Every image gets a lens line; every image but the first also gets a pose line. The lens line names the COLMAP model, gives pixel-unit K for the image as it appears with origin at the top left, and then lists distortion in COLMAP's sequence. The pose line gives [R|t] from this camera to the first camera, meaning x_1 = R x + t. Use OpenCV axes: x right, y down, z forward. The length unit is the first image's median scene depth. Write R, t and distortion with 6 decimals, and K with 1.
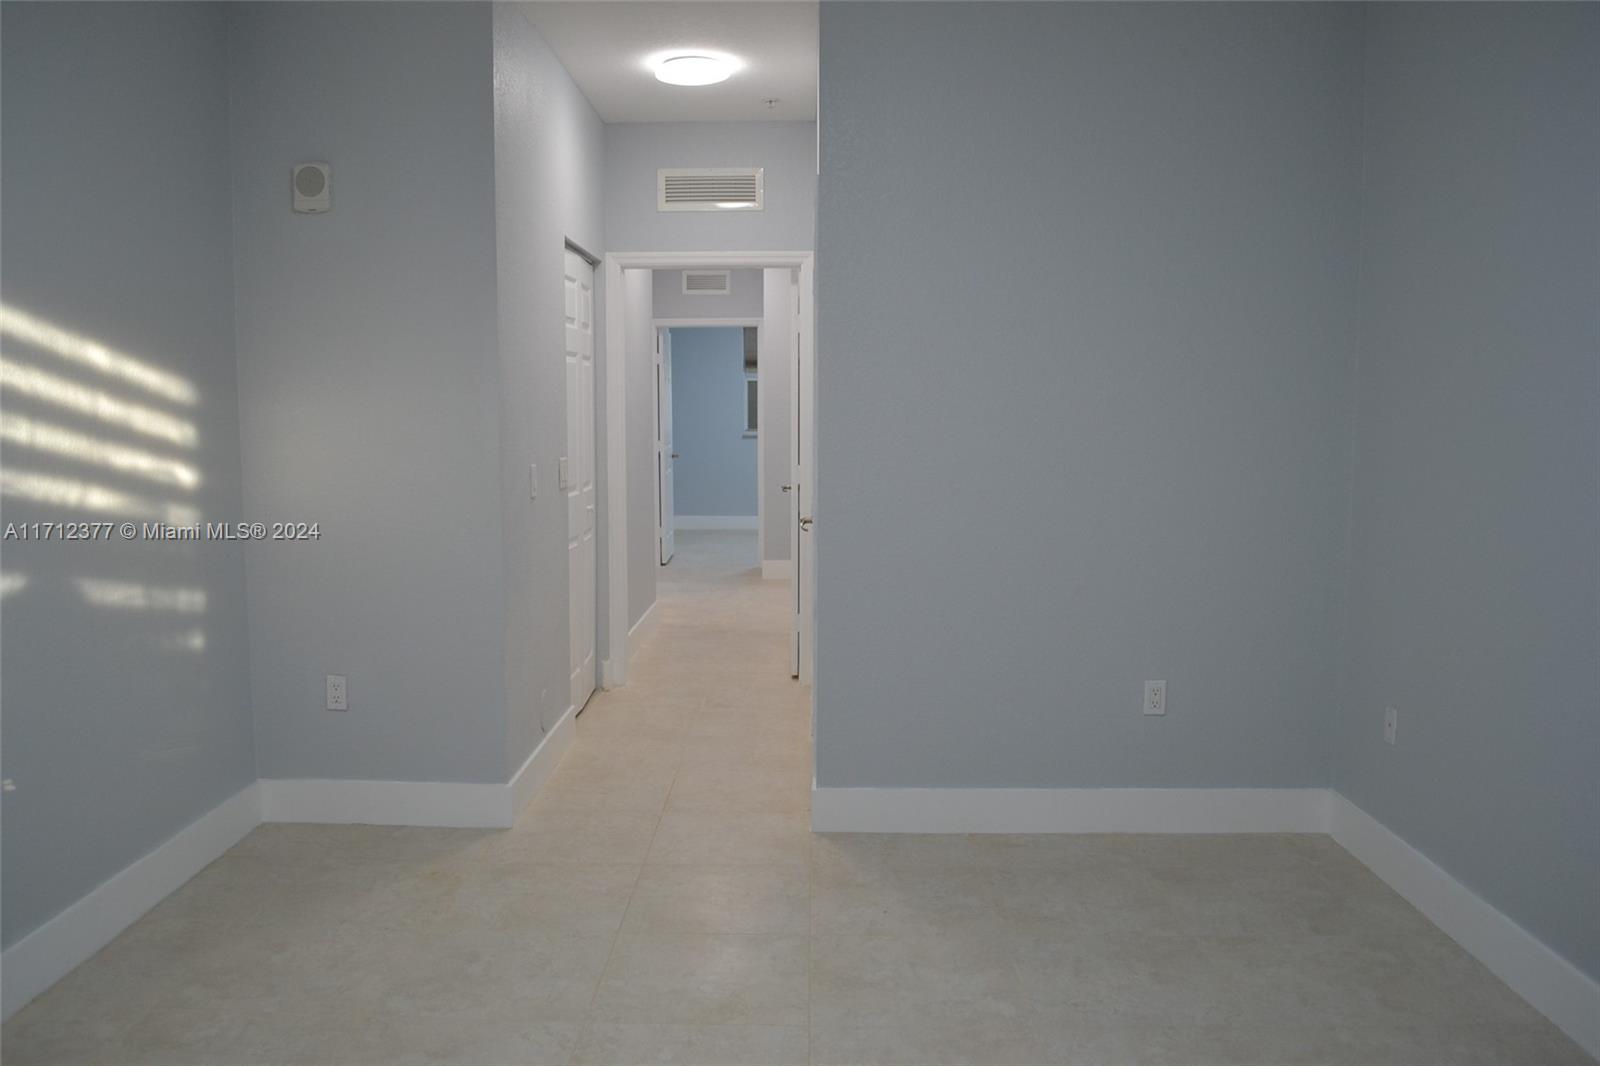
lens RADIAL K [[1293.3, 0, 791.3], [0, 1293.3, 542.4], [0, 0, 1]] dist [-0.079530, 0.009082]
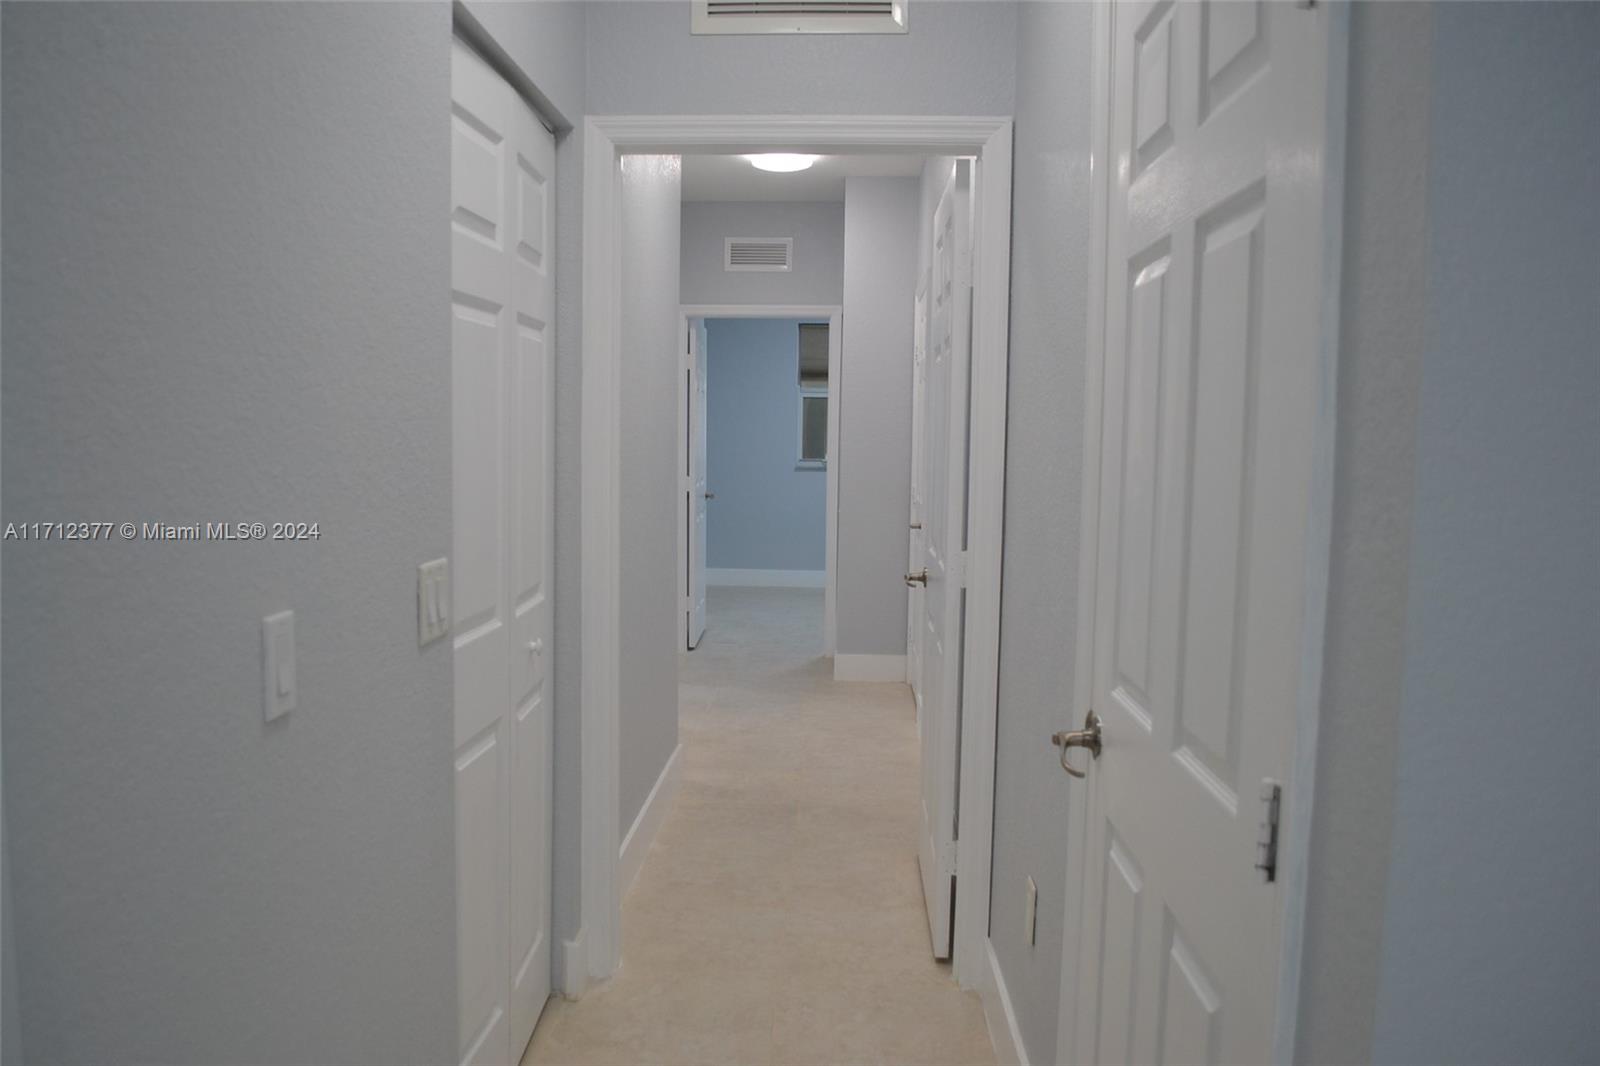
lens RADIAL K [[1293.3, 0, 808.8], [0, 1293.3, 528.2], [0, 0, 1]] dist [-0.079530, 0.009082]
pose [[0.999850, 0.014745, -0.009116, -0.040455], [-0.014978, 0.999549, -0.026035, -0.044209], [0.008728, 0.026168, 0.999619, 0.404984]]
